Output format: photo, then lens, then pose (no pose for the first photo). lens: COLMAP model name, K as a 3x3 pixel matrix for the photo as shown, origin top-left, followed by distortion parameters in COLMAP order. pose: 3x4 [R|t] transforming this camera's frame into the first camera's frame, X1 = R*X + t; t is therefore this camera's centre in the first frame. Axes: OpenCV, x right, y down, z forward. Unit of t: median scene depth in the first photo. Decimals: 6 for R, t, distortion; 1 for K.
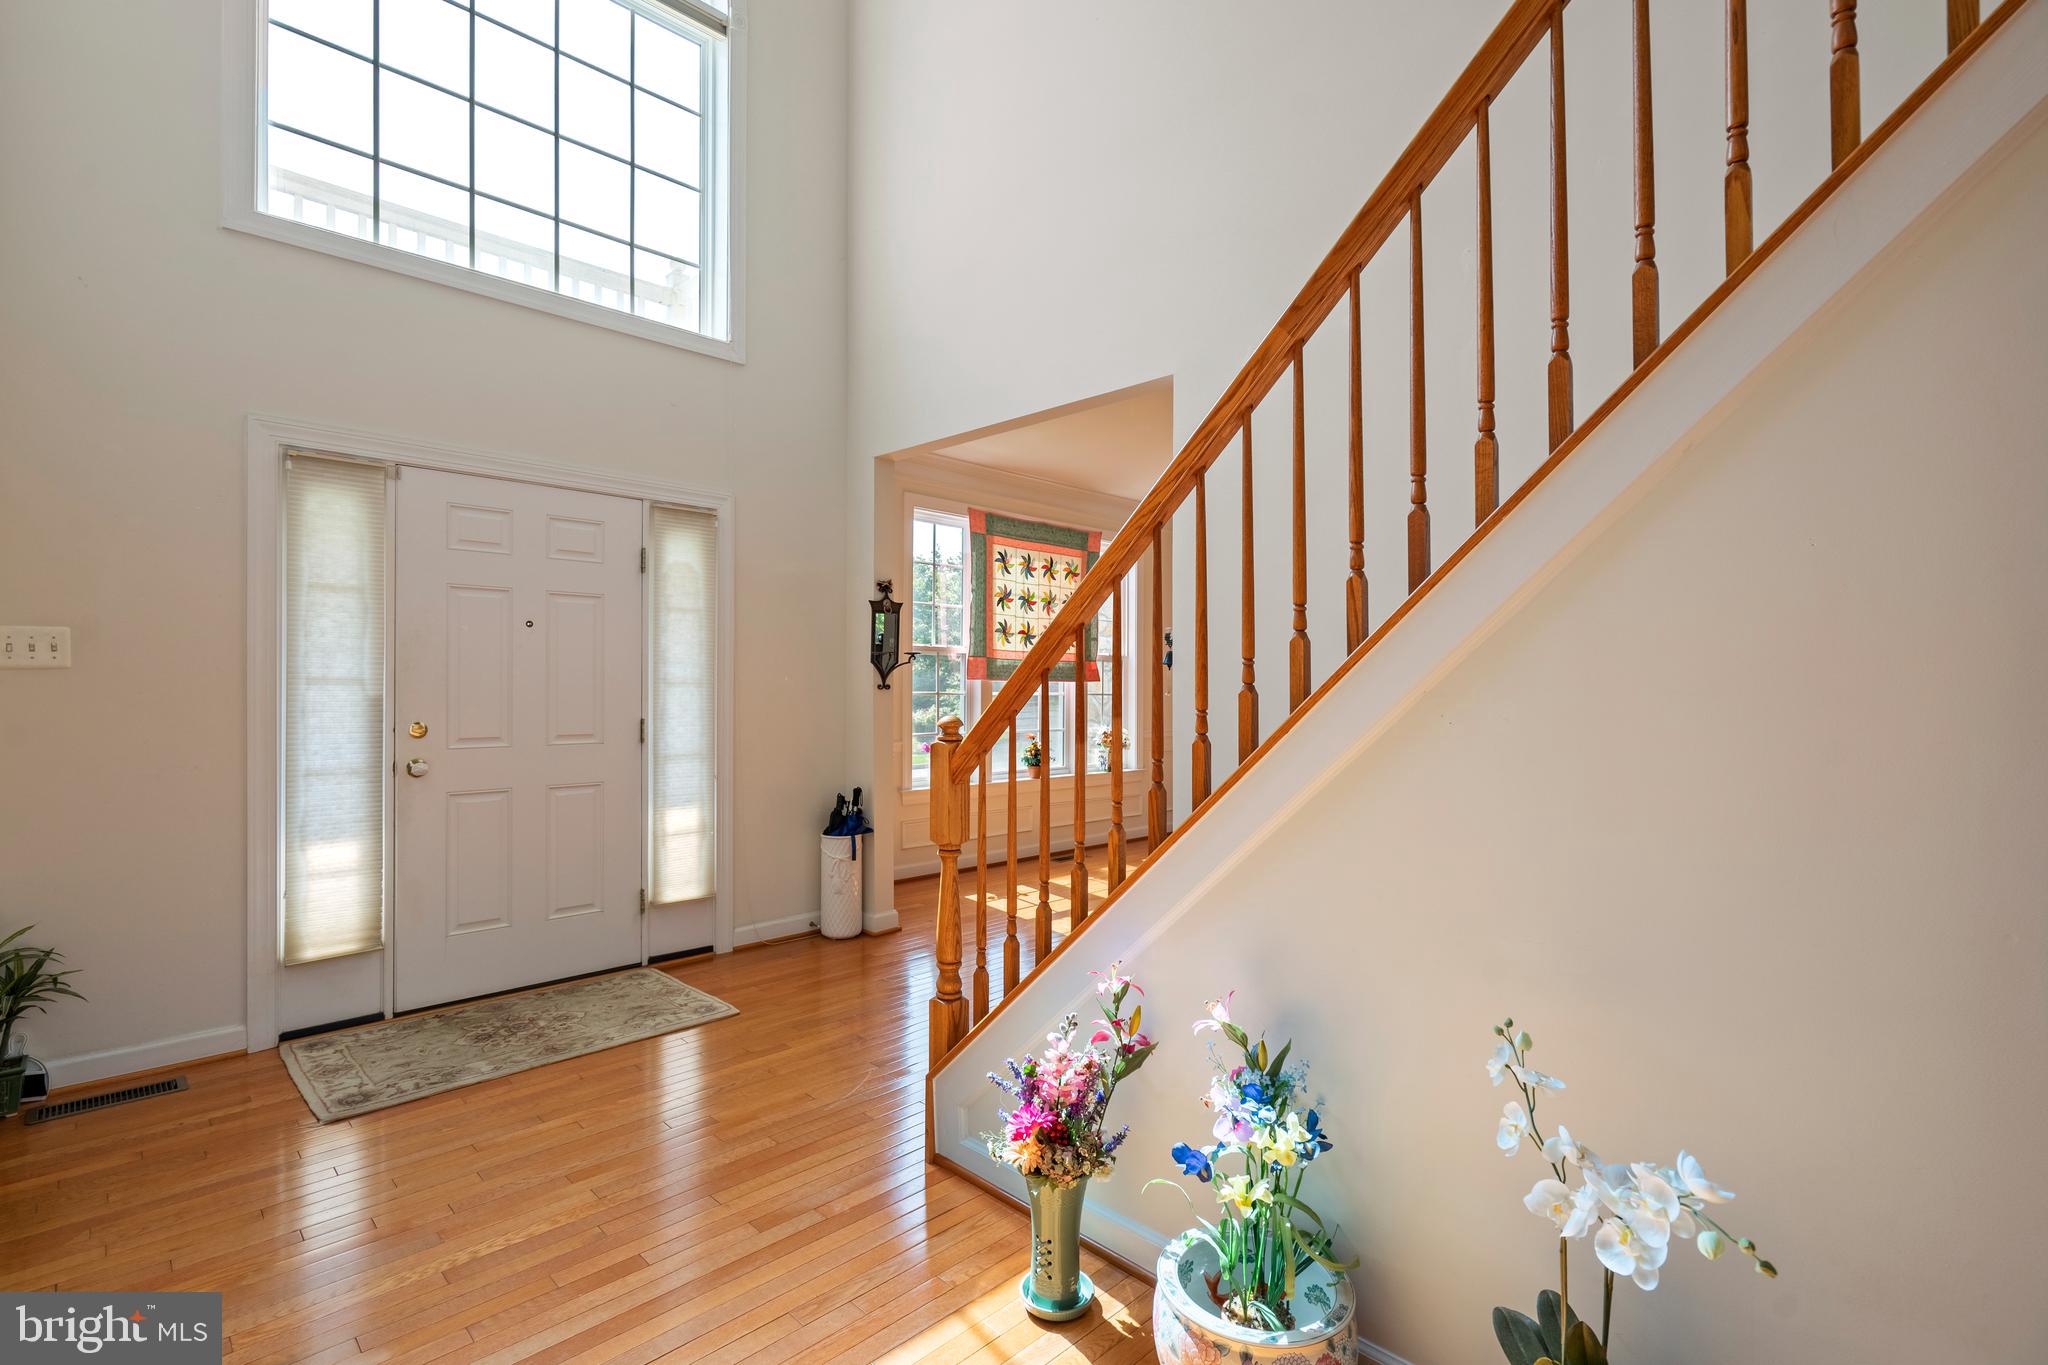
lens RADIAL K [[939.9, 0, 1042.9], [0, 939.9, 685.7], [0, 0, 1]] dist [-0.002784, -0.000423]
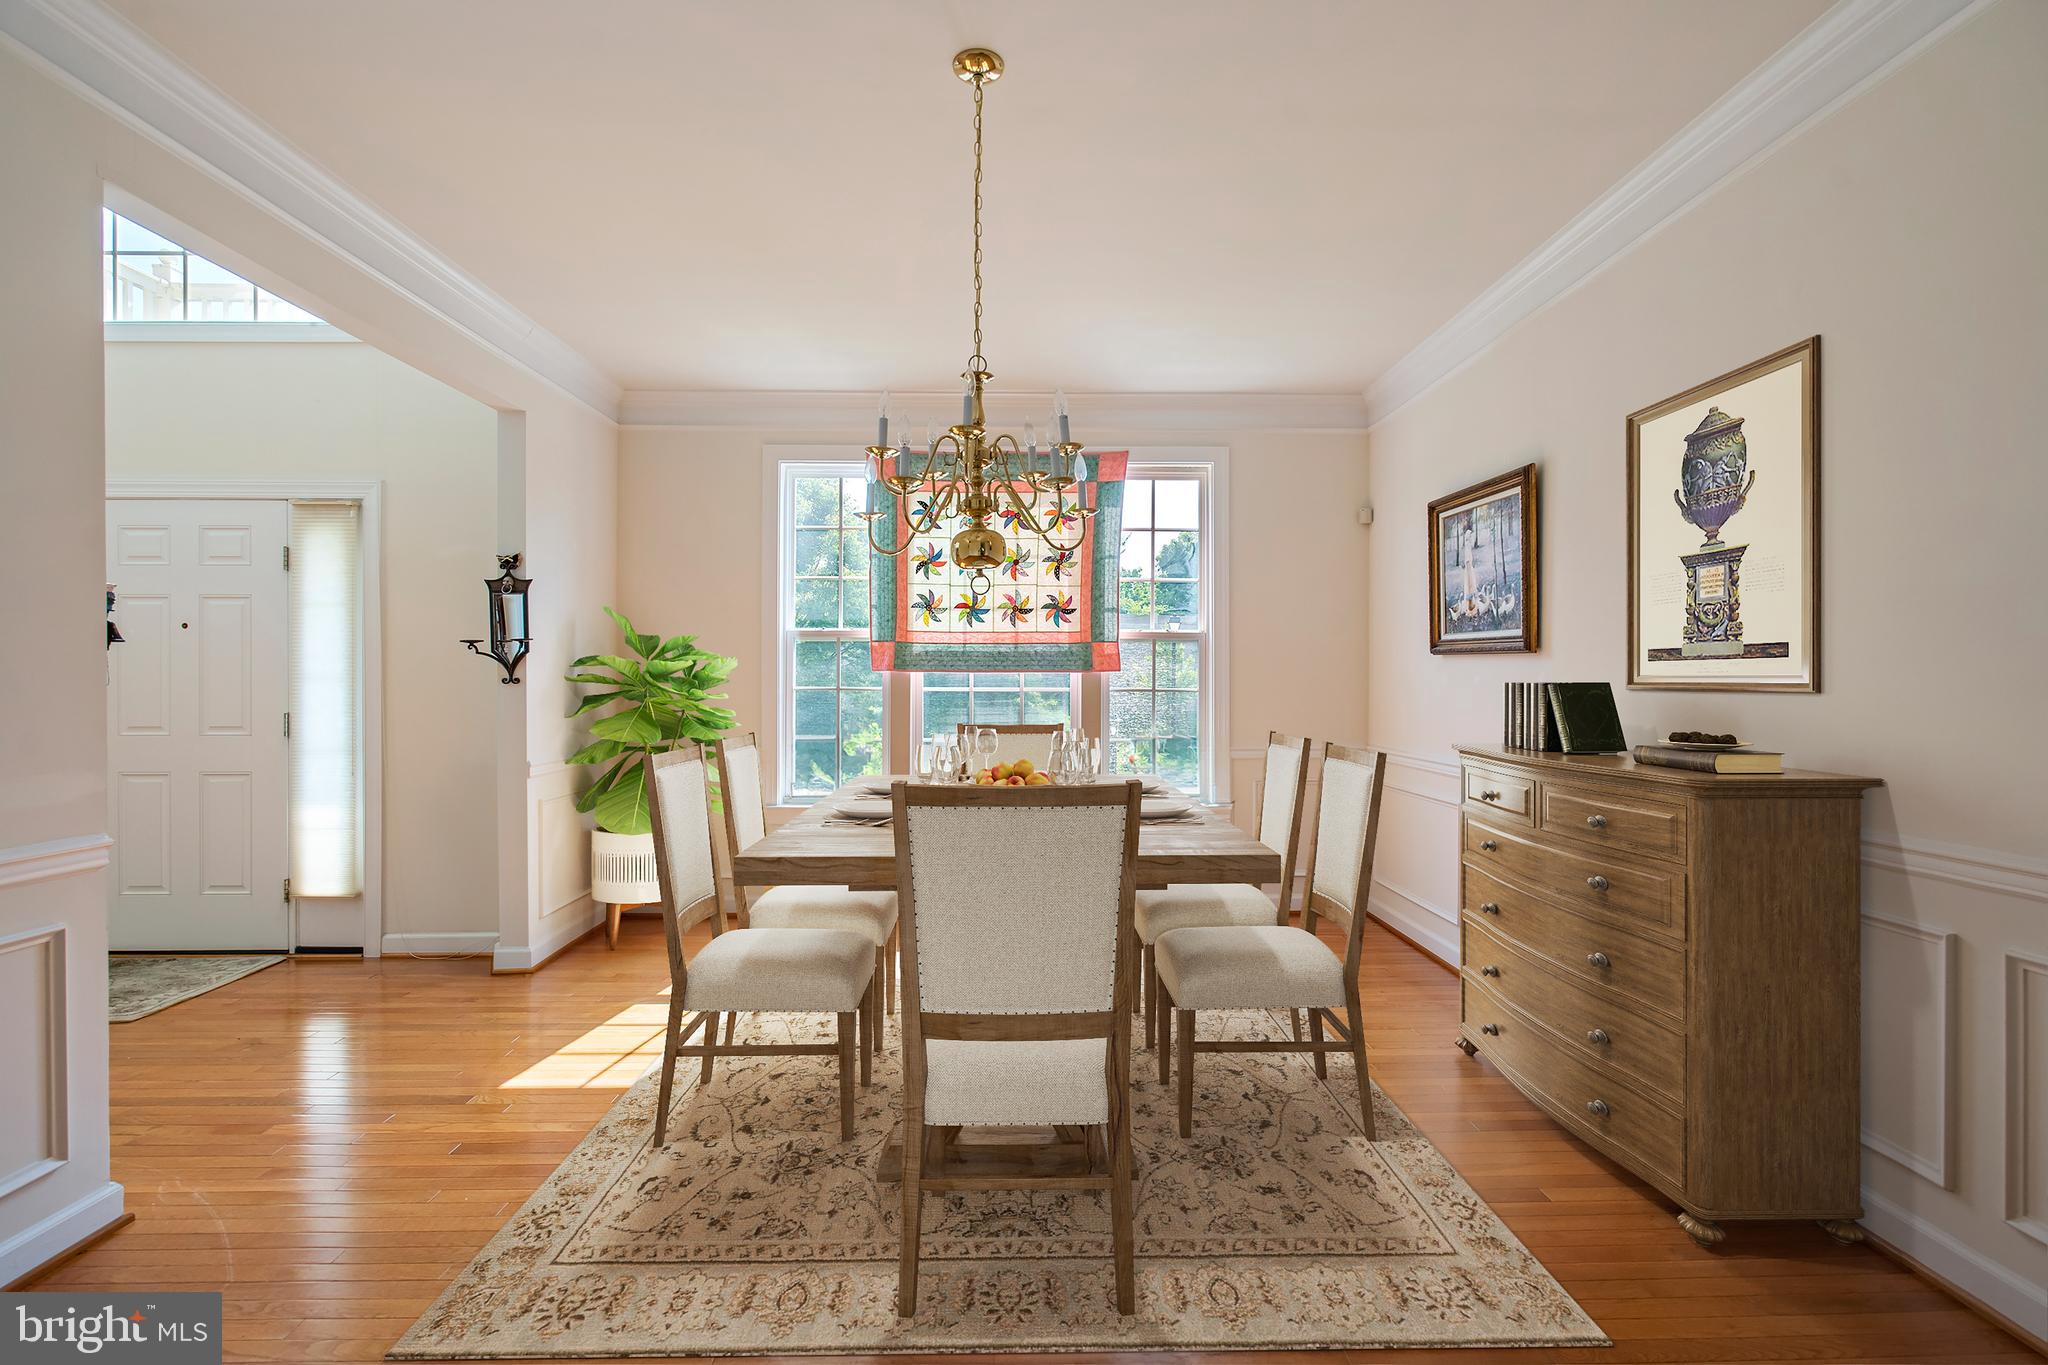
lens RADIAL K [[939.9, 0, 1022.5], [0, 939.9, 683.1], [0, 0, 1]] dist [-0.002784, -0.000423]
pose [[0.713218, -0.005896, -0.700918, 0.762570], [0.005024, 0.999982, -0.003300, 0.009029], [0.700925, -0.001168, 0.713234, 0.731669]]
